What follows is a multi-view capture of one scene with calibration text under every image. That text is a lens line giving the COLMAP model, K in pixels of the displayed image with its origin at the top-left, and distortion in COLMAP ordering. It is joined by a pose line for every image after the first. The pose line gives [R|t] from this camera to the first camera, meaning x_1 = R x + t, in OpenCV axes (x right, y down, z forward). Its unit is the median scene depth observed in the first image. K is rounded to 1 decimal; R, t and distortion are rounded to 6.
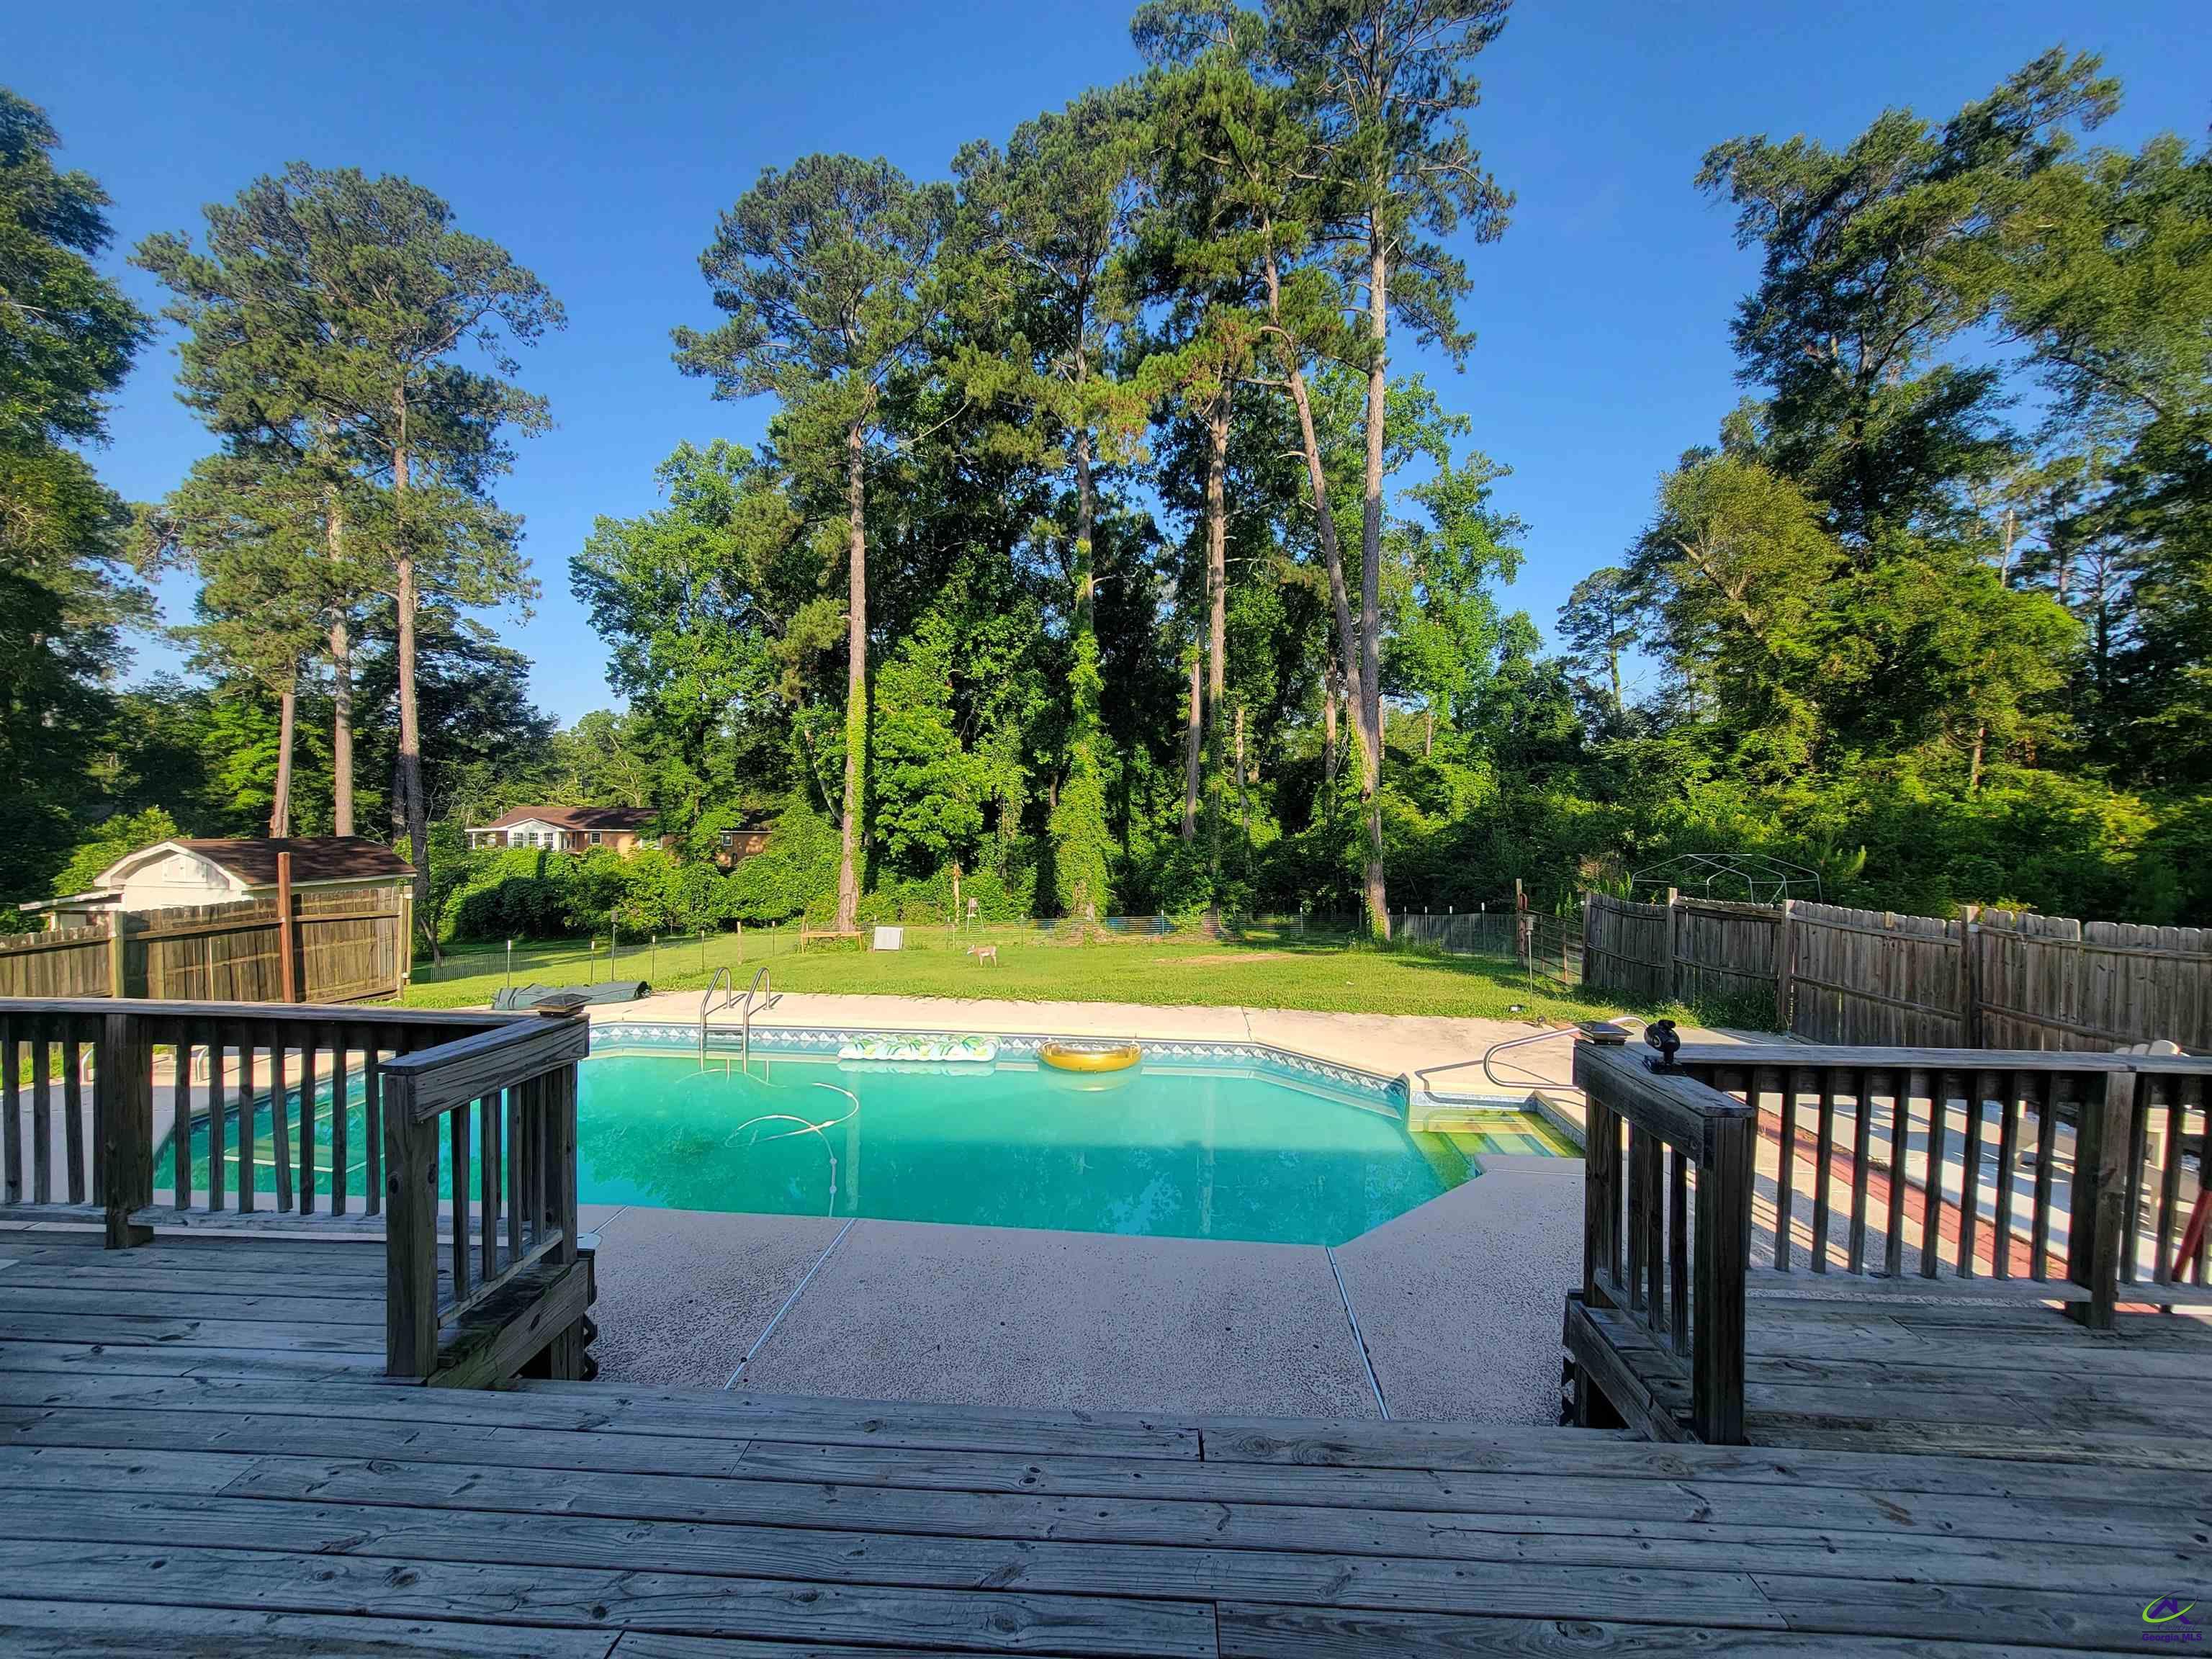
lens RADIAL K [[902.5, 0, 1102.8], [0, 902.5, 838.1], [0, 0, 1]] dist [-0.003774, 0.001799]
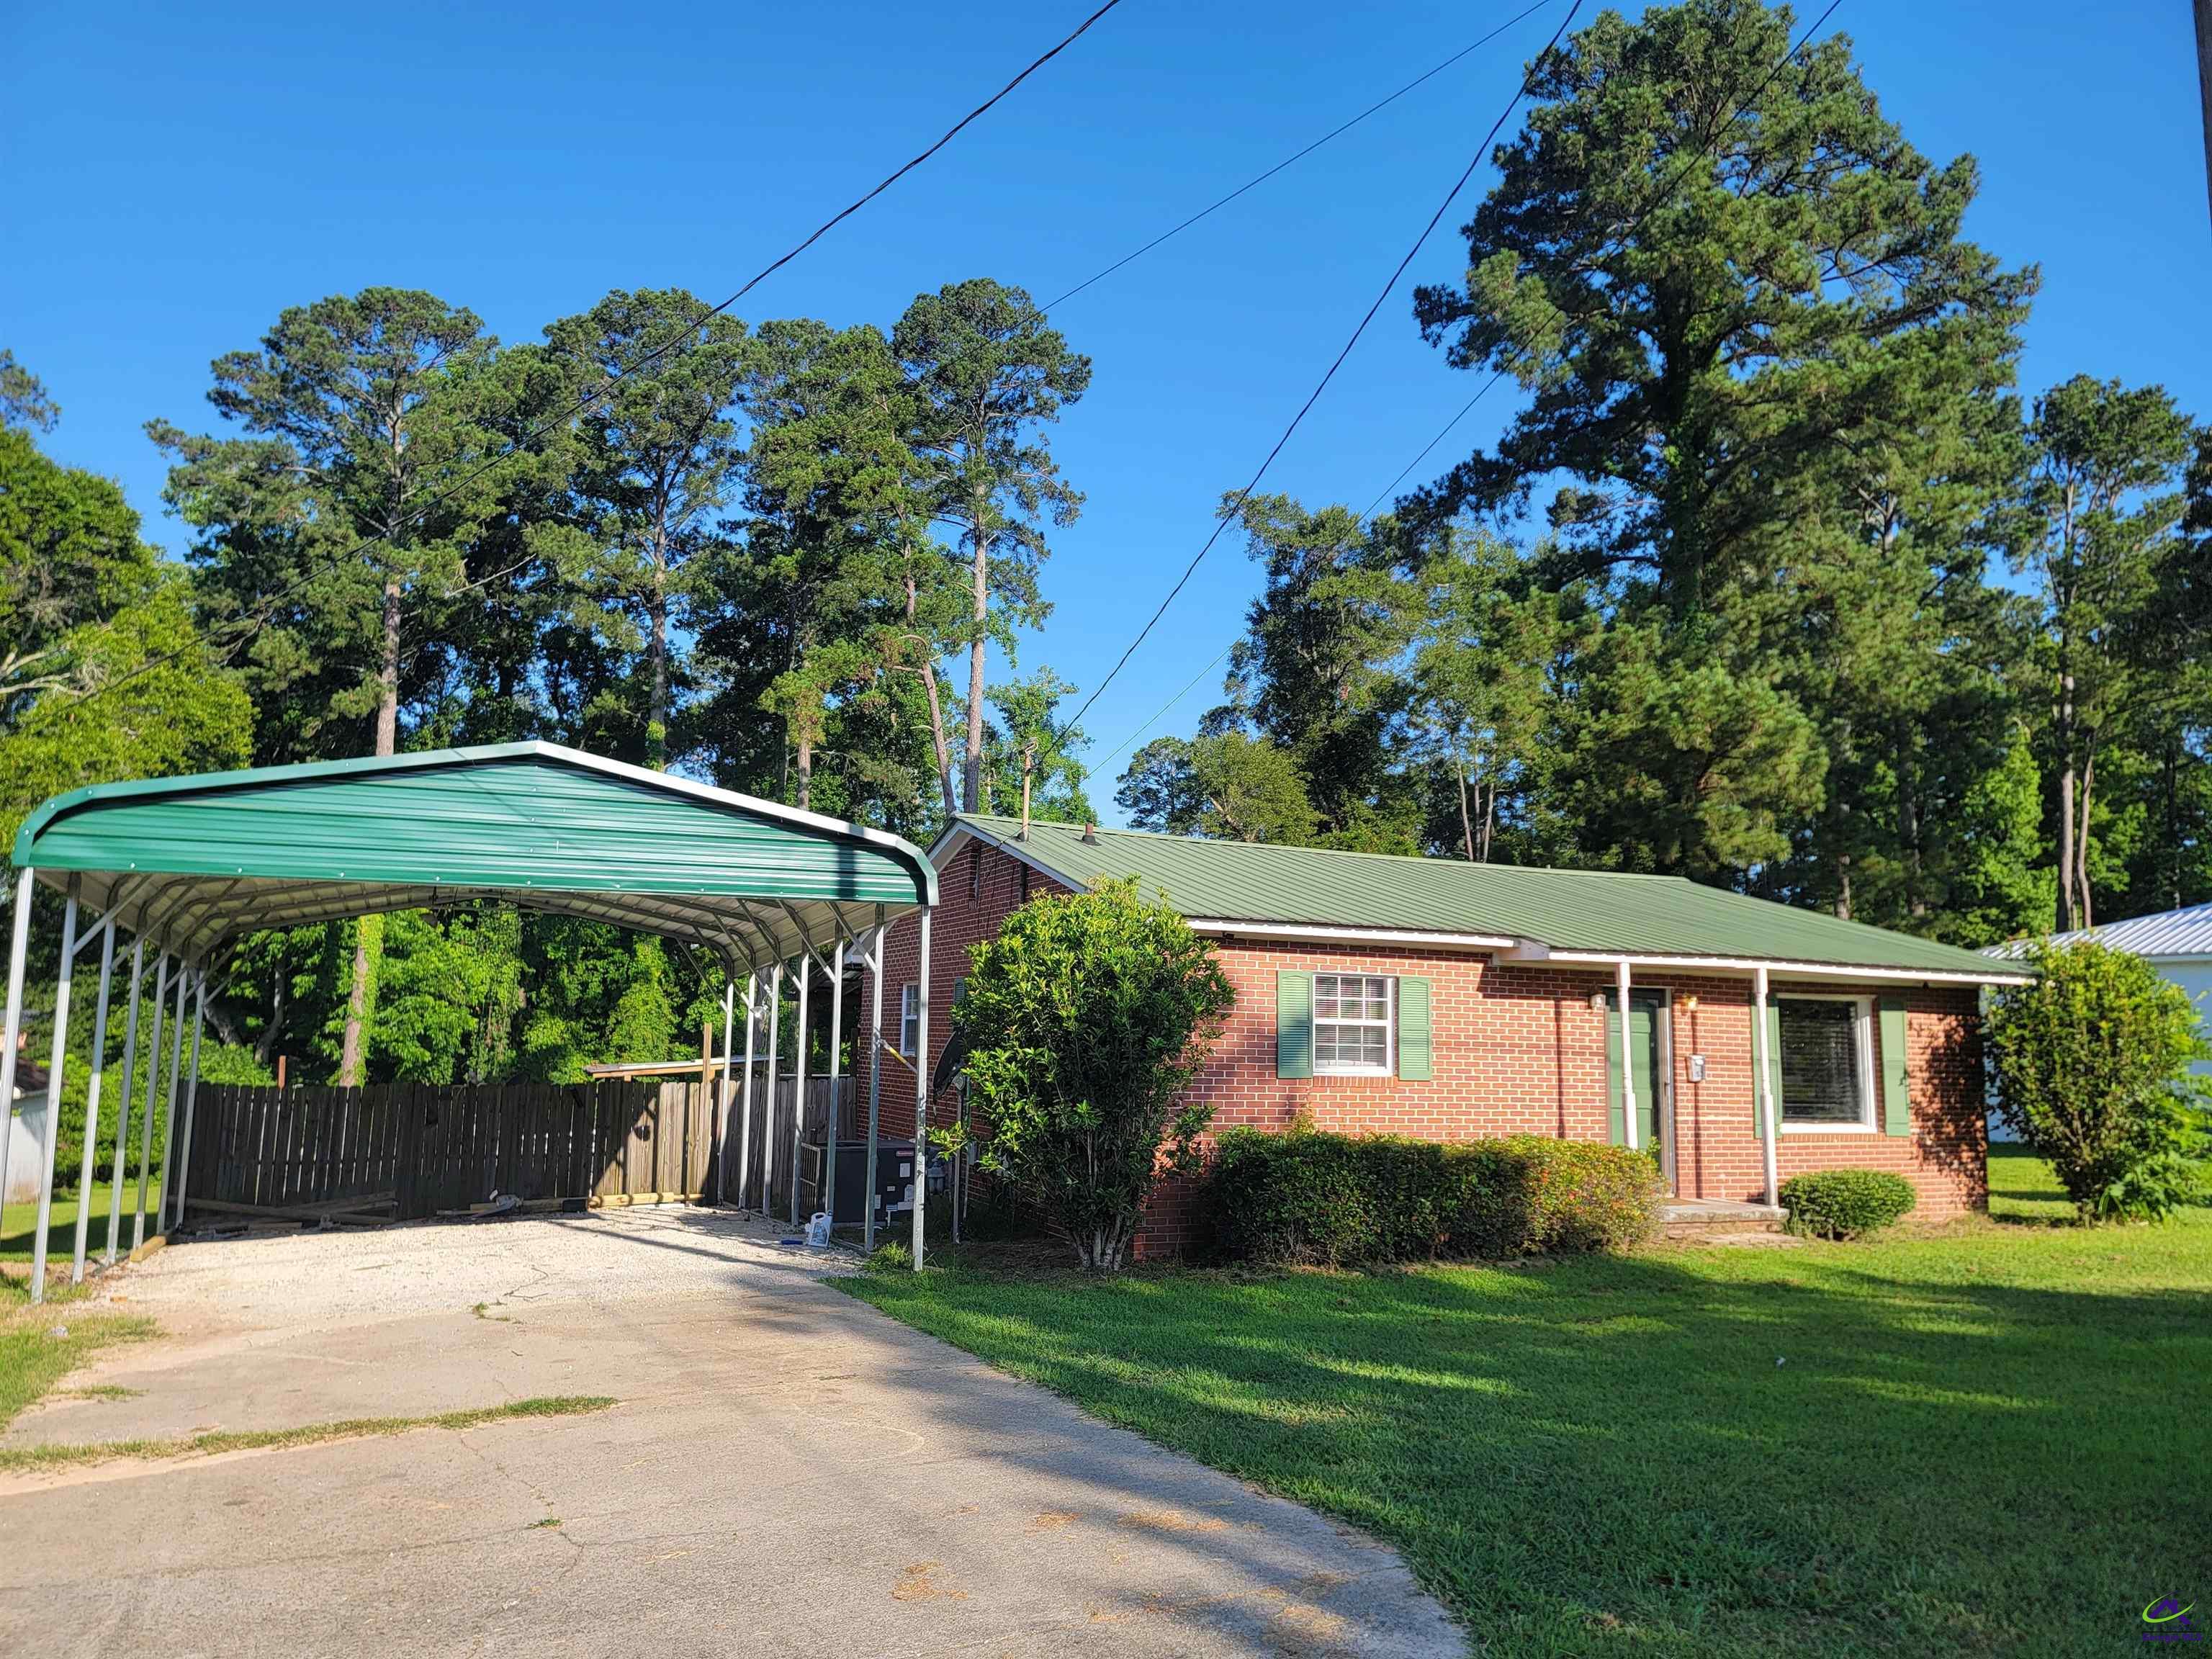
lens RADIAL K [[1528.5, 0, 1132.3], [0, 1528.5, 837.2], [0, 0, 1]] dist [0.075554, -0.054982]
pose [[0.887852, 0.064257, 0.455621, -0.266690], [0.000417, 0.990088, -0.140447, 0.006068], [-0.460130, 0.124886, 0.879025, -0.526037]]
